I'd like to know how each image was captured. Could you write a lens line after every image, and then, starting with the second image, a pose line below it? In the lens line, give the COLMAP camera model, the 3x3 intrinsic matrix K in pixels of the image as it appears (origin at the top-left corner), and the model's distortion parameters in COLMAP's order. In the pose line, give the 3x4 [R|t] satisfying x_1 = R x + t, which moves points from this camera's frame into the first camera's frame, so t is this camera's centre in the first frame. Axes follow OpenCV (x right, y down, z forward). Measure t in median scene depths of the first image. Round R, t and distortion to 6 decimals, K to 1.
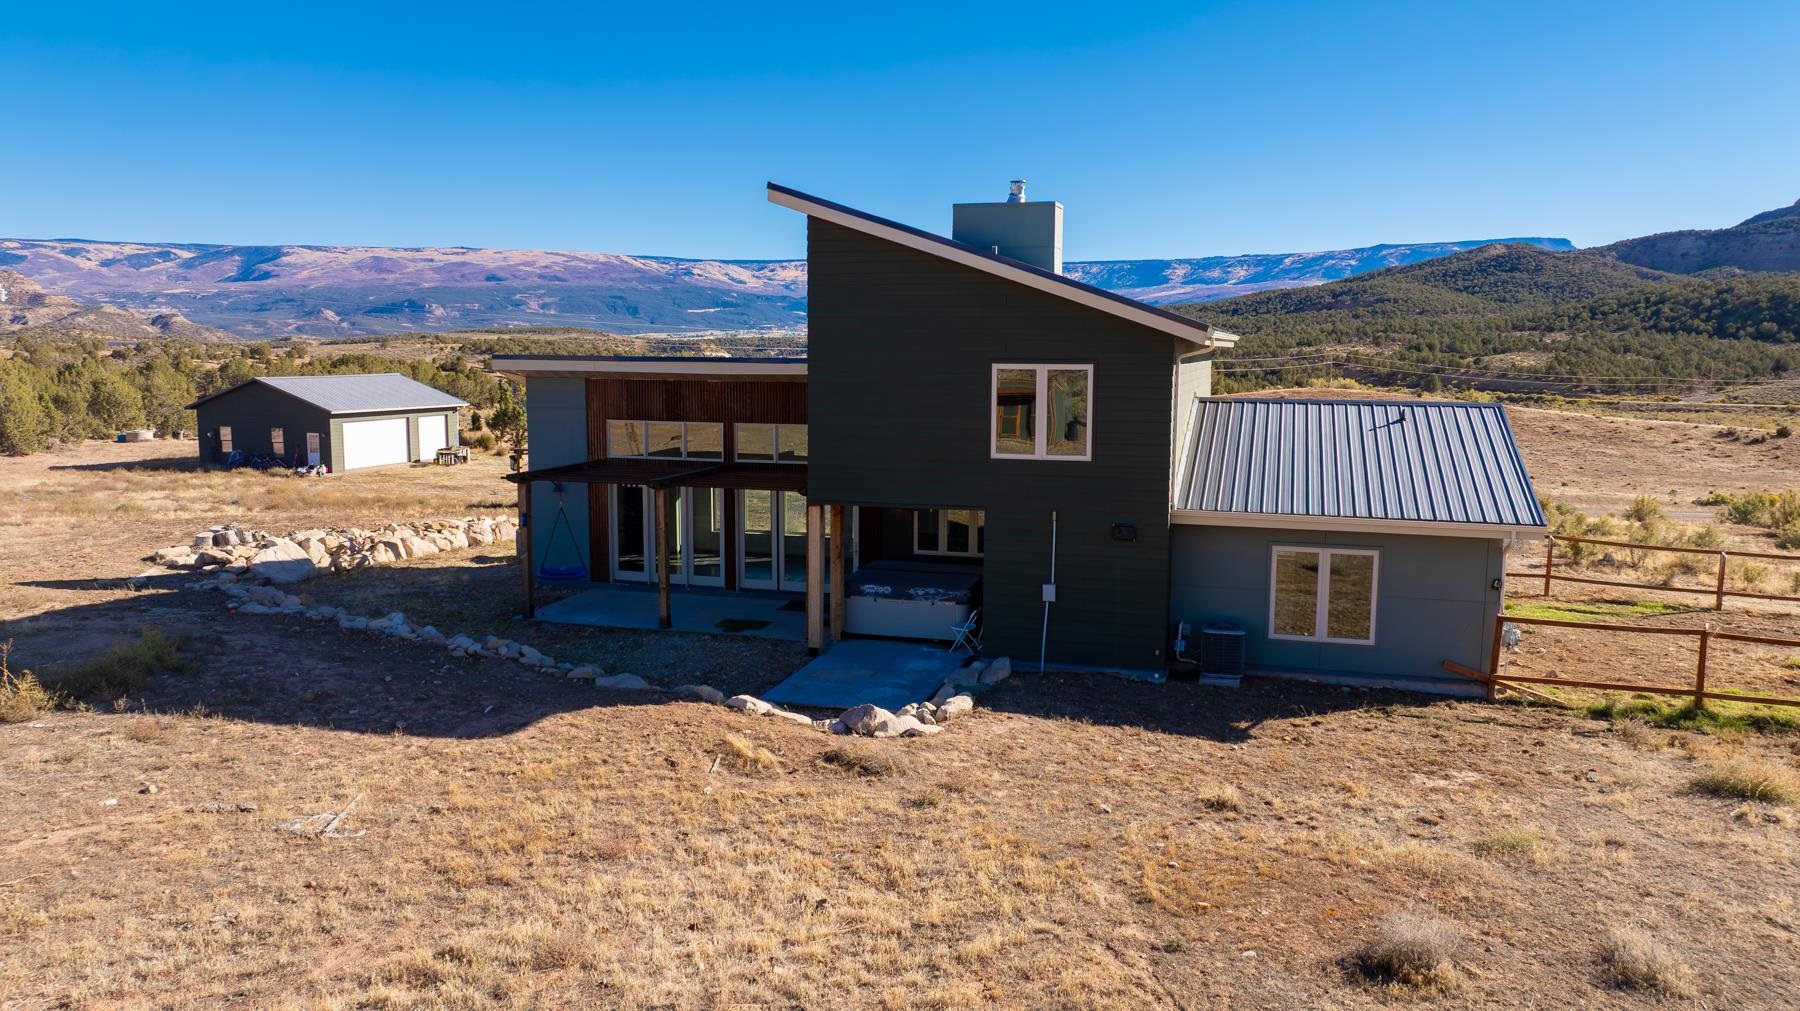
lens RADIAL K [[1296.0, 0, 901.0], [0, 1296.0, 534.3], [0, 0, 1]] dist [-0.070815, 0.105465]
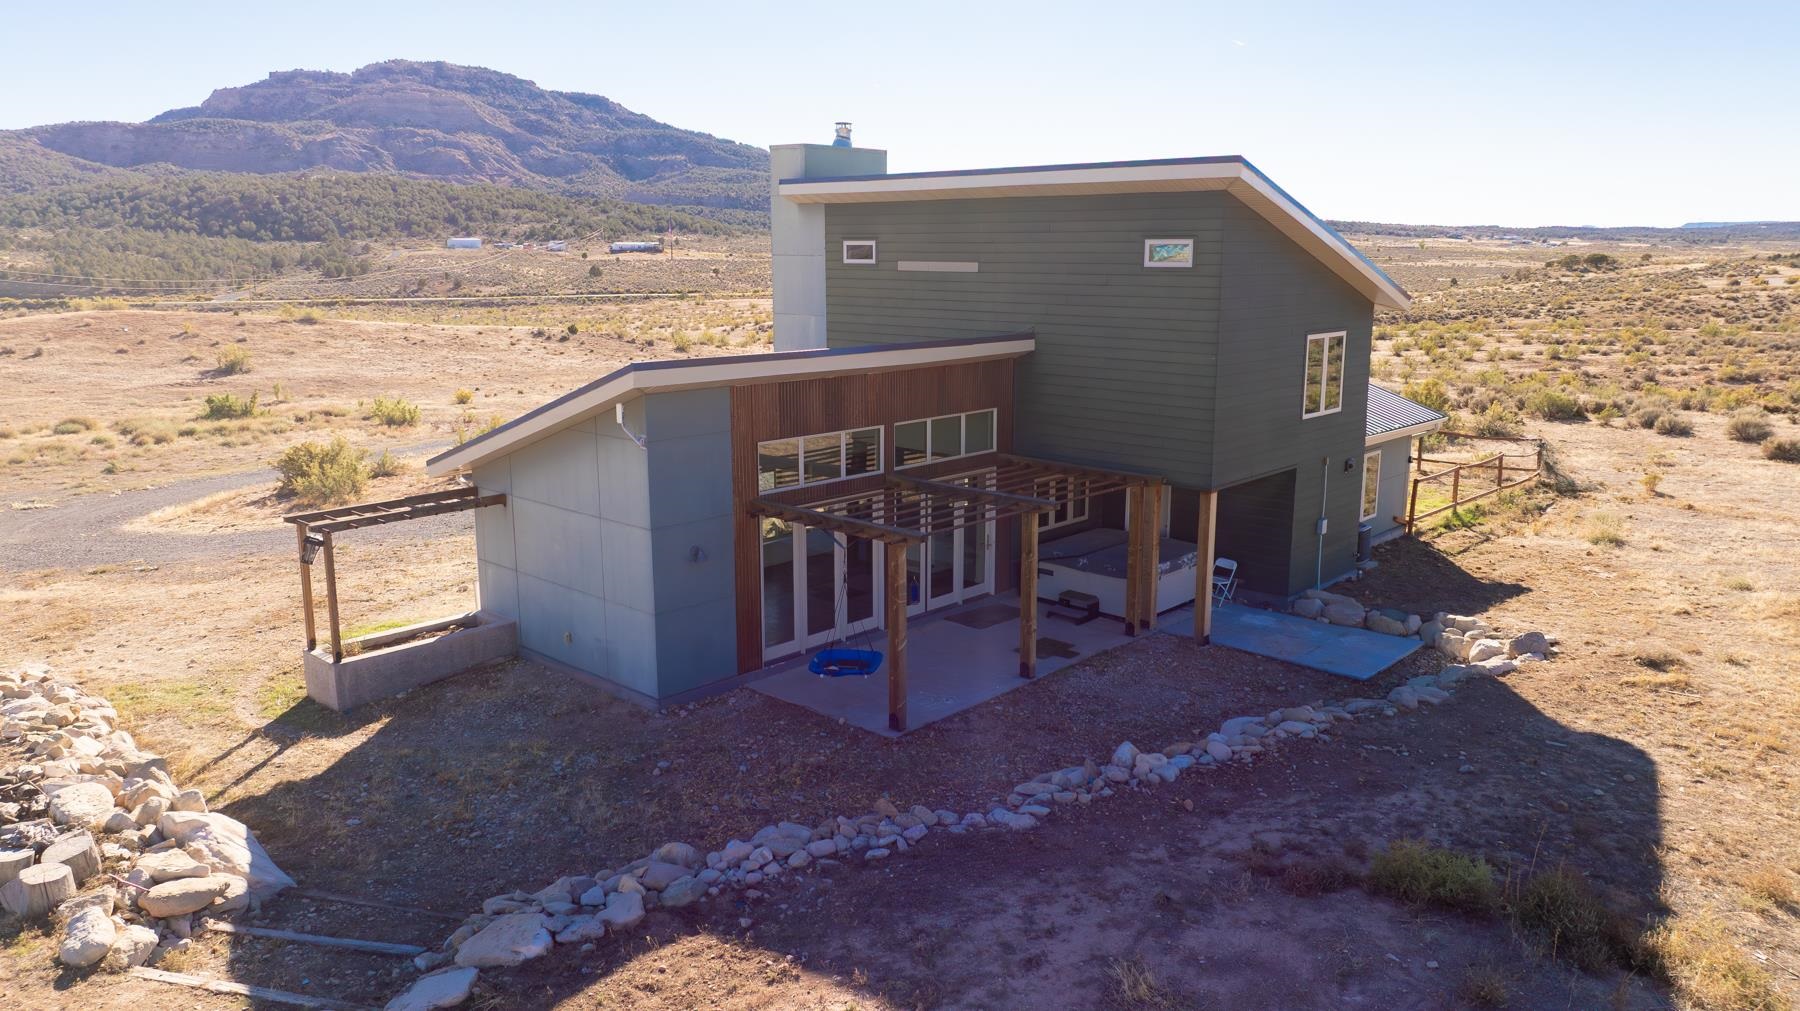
lens RADIAL K [[1296.0, 0, 901.0], [0, 1296.0, 534.3], [0, 0, 1]] dist [-0.070815, 0.105465]
pose [[0.415270, -0.207486, 0.885720, -0.087178], [0.133908, 0.976978, 0.166081, -0.015545], [-0.899788, 0.049636, 0.433494, 0.067259]]
